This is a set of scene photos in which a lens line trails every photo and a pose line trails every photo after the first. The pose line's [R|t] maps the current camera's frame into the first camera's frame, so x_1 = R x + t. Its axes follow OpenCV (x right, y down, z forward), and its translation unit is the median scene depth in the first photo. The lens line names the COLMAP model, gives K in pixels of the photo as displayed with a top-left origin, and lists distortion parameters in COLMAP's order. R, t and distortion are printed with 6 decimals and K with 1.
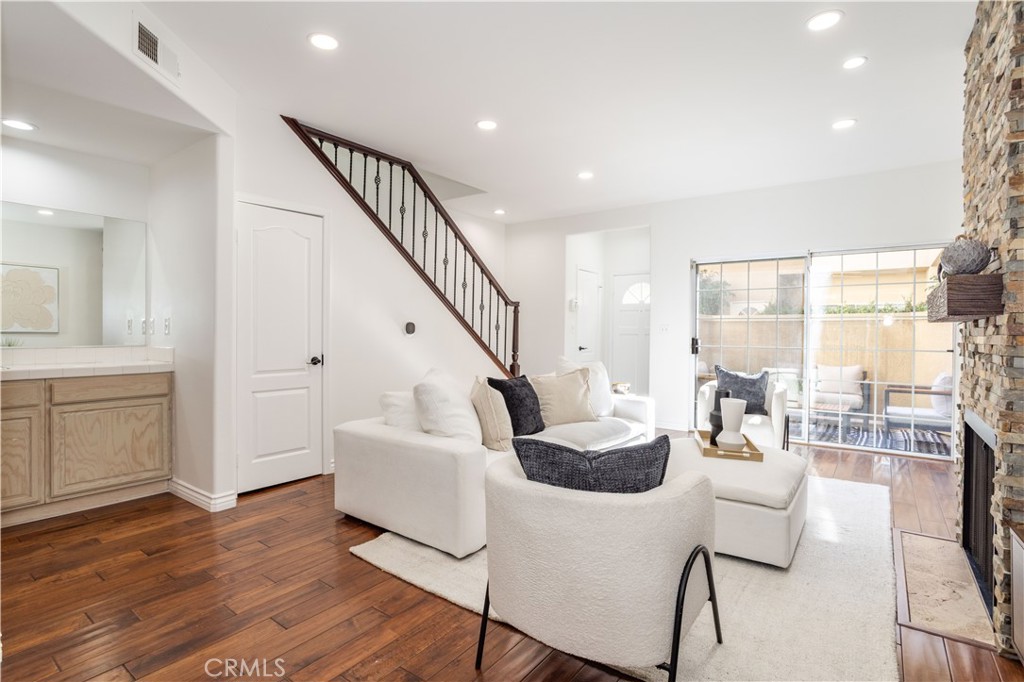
lens RADIAL K [[503.4, 0, 513.4], [0, 503.4, 336.6], [0, 0, 1]] dist [-0.038559, 0.003905]
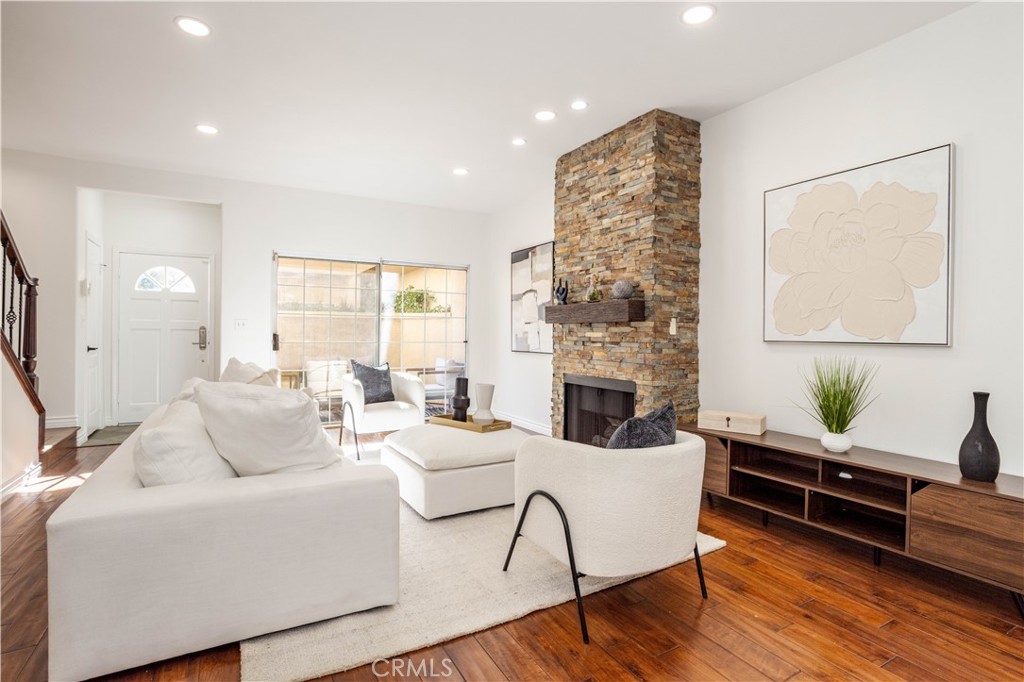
lens RADIAL K [[503.4, 0, 518.1], [0, 503.4, 334.3], [0, 0, 1]] dist [-0.038559, 0.003905]
pose [[0.404245, -0.007319, 0.914621, -0.344851], [-0.000526, 0.999966, 0.008235, -0.004140], [-0.914651, -0.003810, 0.404227, 0.216482]]
